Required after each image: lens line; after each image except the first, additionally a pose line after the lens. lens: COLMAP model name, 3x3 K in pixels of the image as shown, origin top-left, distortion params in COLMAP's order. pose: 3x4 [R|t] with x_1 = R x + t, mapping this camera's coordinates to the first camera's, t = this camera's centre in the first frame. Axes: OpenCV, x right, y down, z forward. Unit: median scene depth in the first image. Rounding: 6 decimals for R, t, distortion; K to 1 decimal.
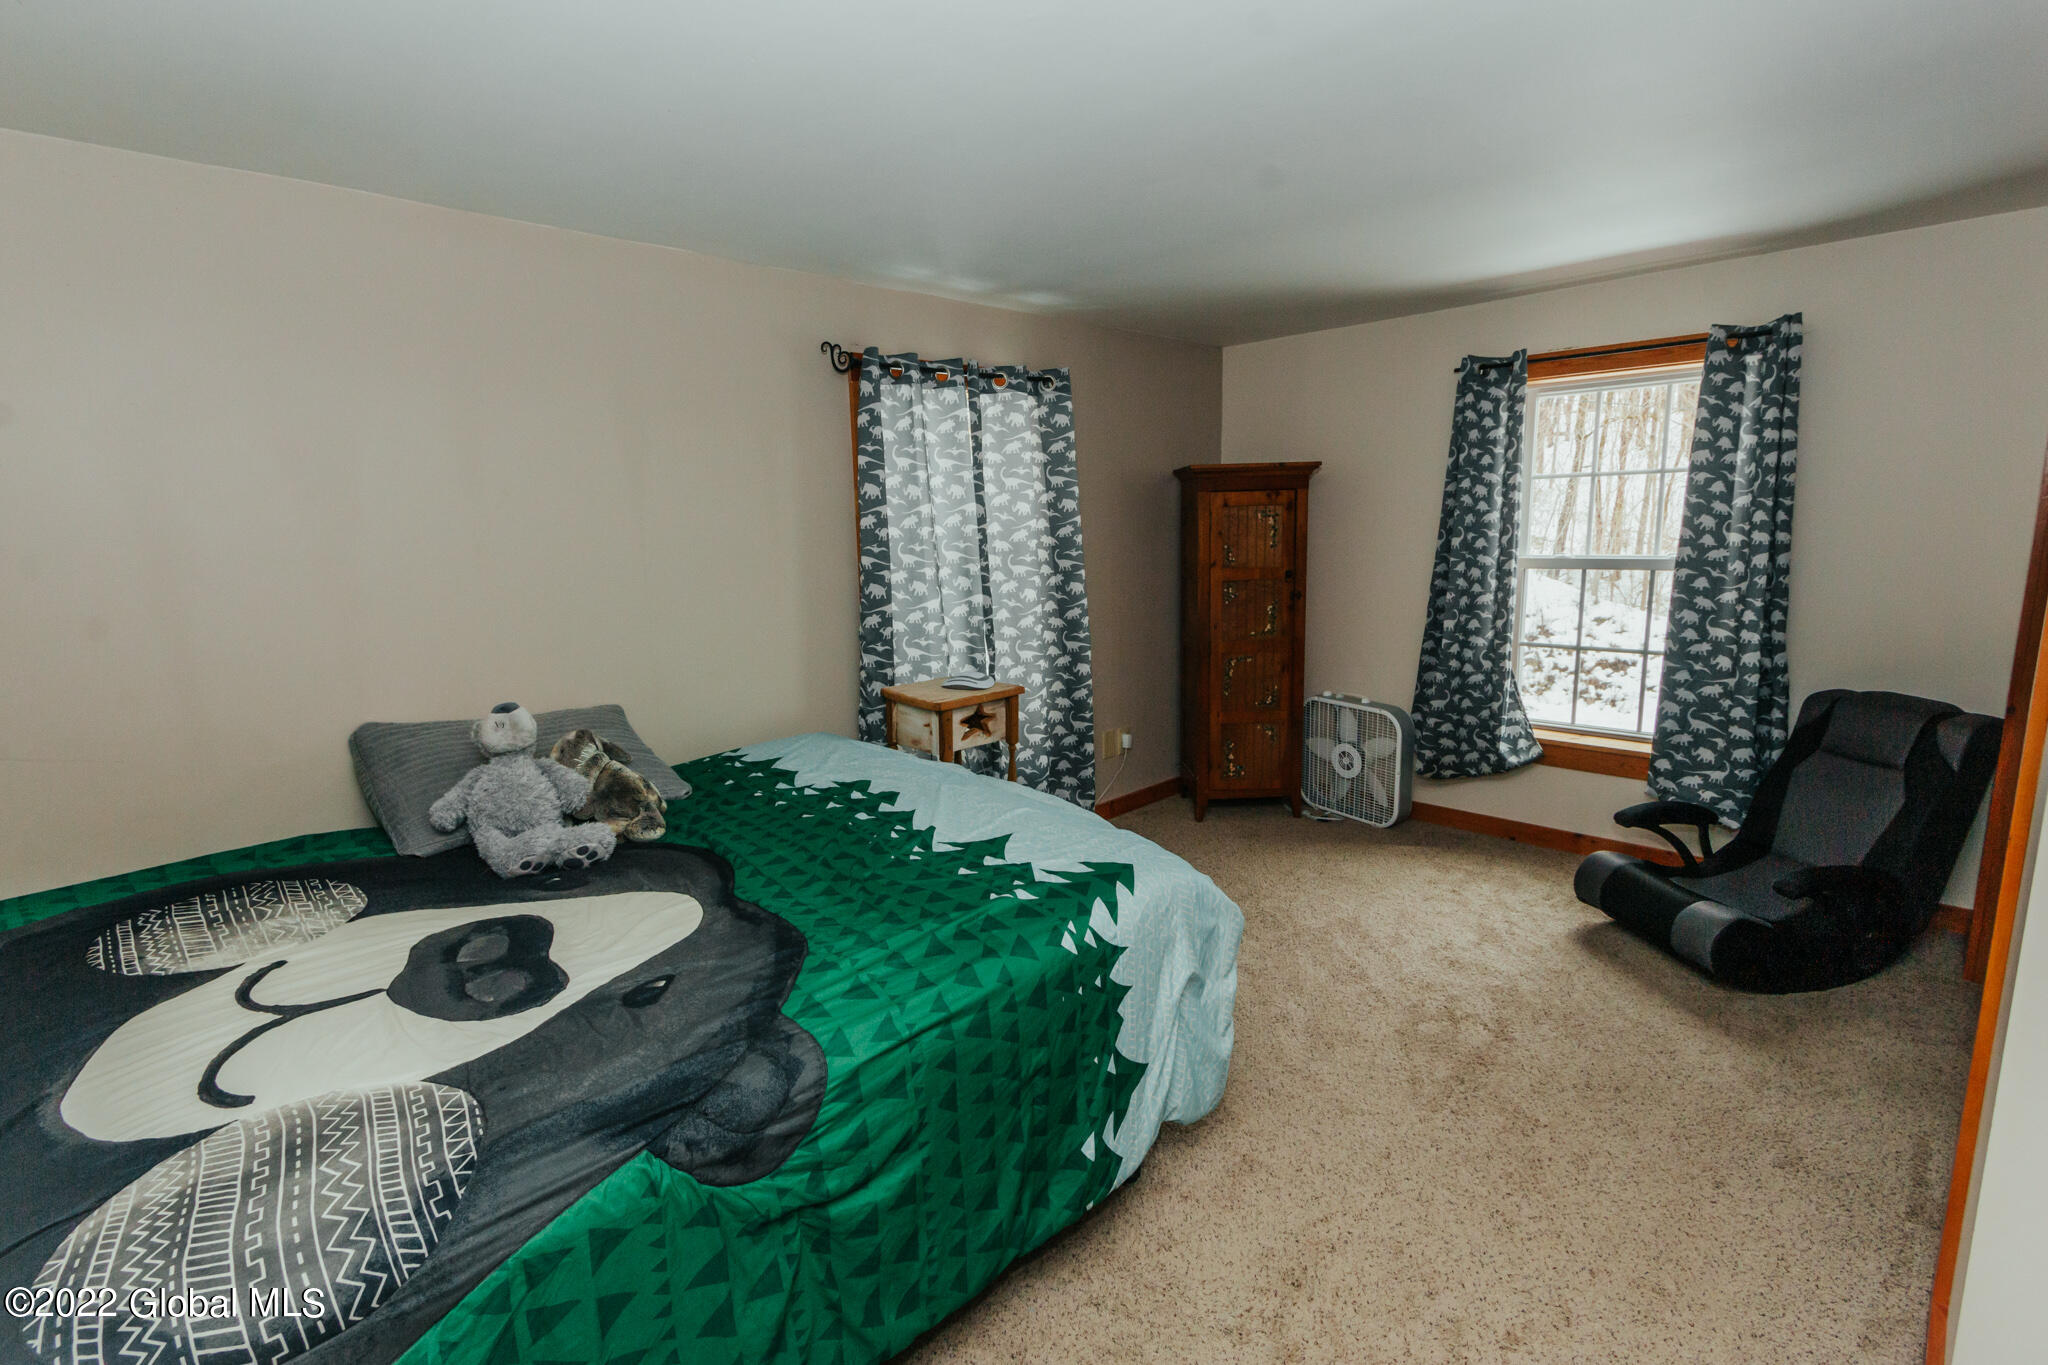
lens RADIAL K [[934.9, 0, 1030.3], [0, 934.9, 683.1], [0, 0, 1]] dist [0.002856, 0.000672]
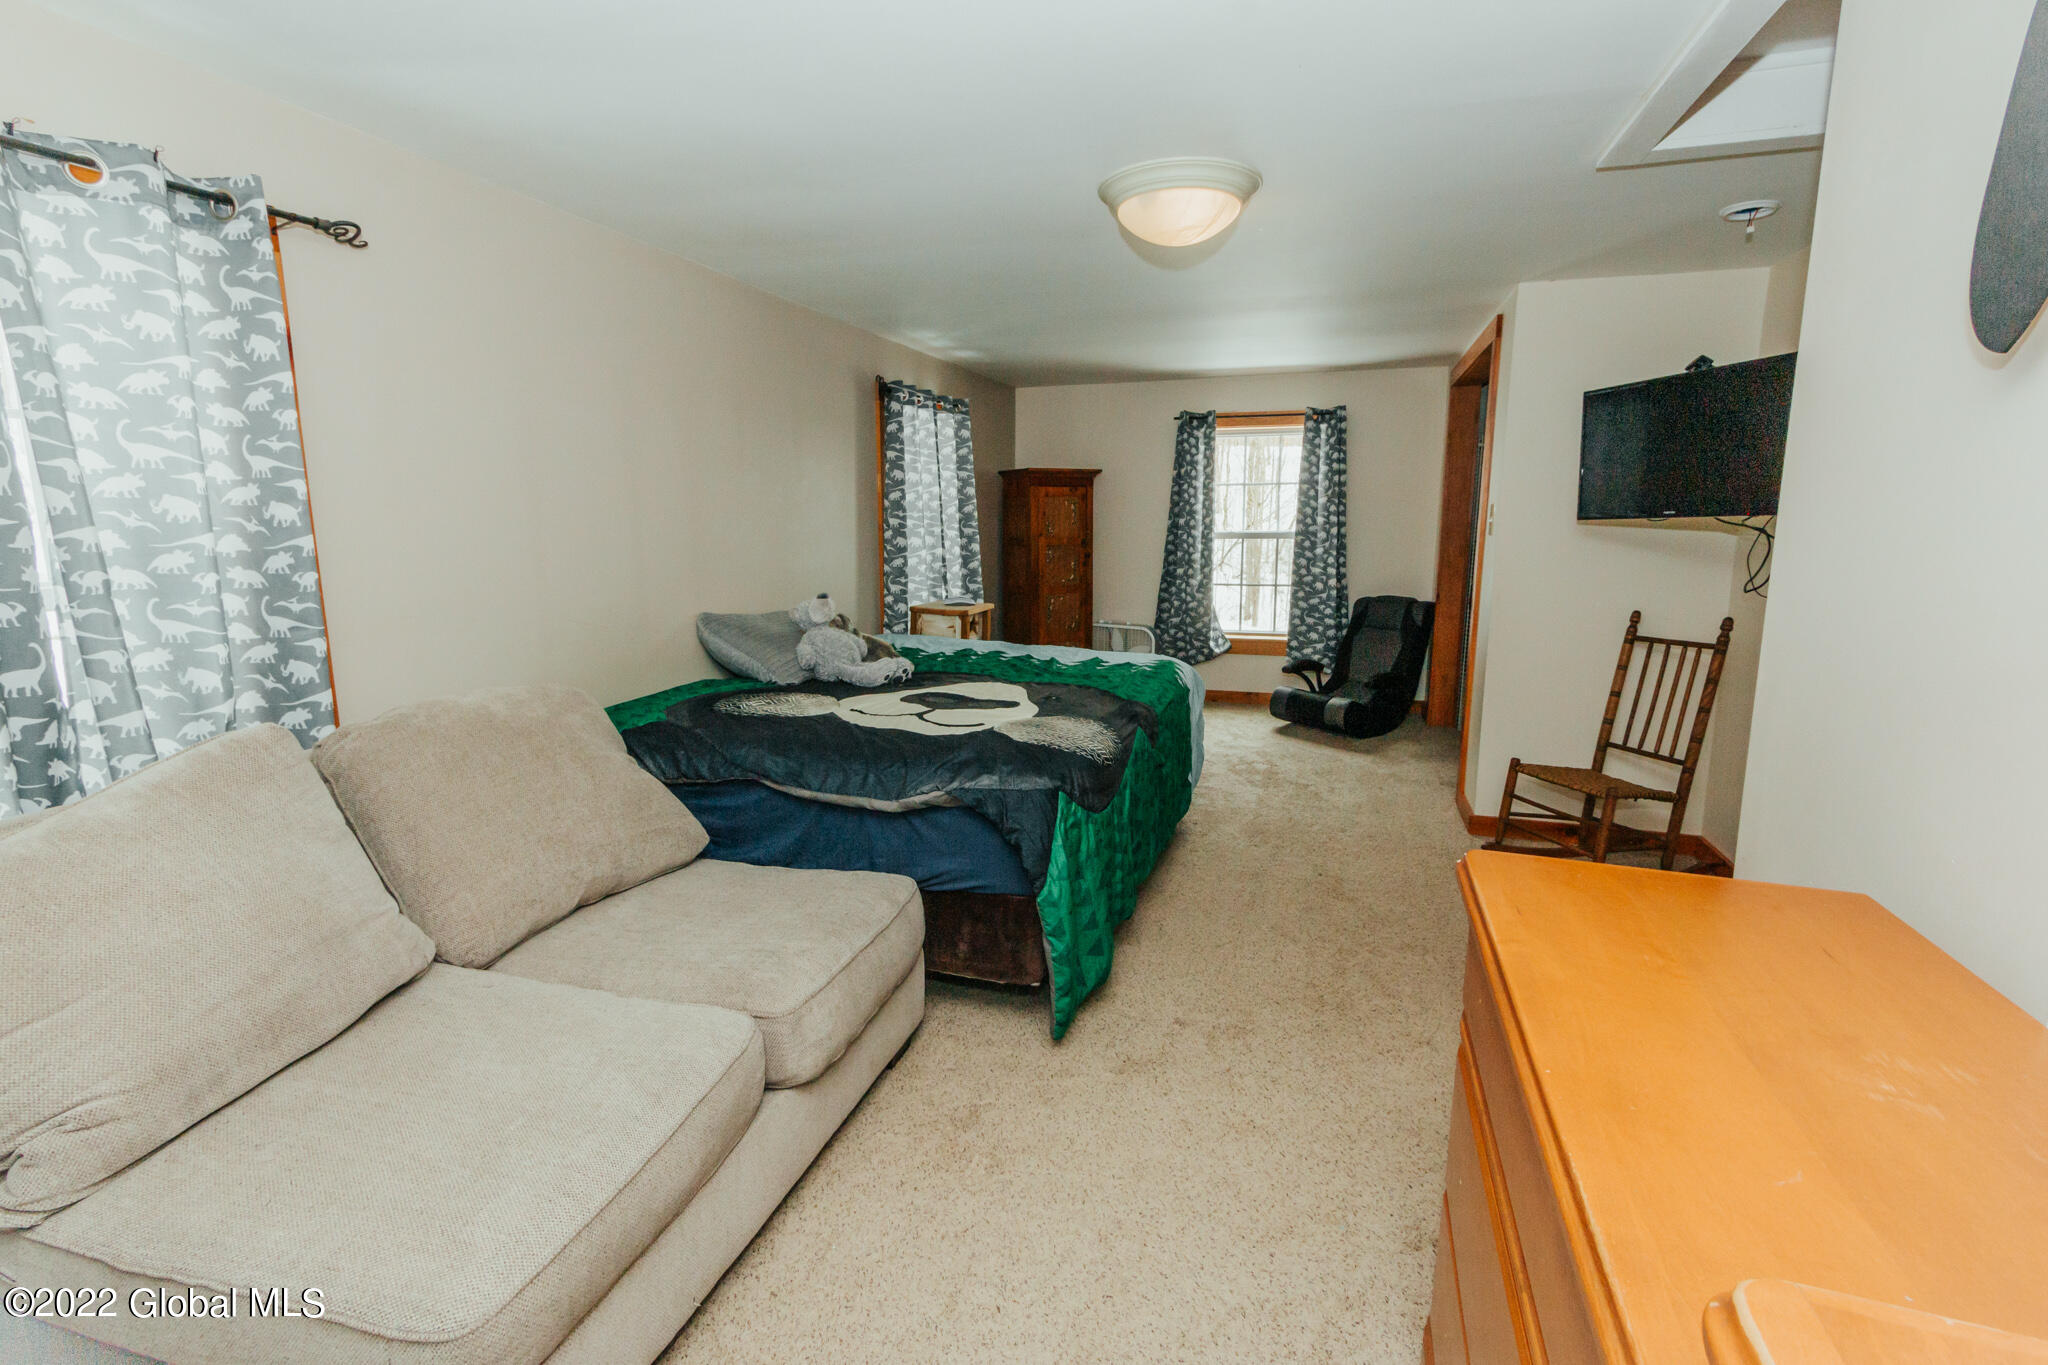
lens RADIAL K [[934.9, 0, 1030.3], [0, 934.9, 683.1], [0, 0, 1]] dist [0.002856, 0.000672]
pose [[0.885796, -0.059308, 0.460270, -0.642702], [0.063092, 0.997982, 0.007174, 0.121504], [-0.459766, 0.022684, 0.887750, -0.392882]]
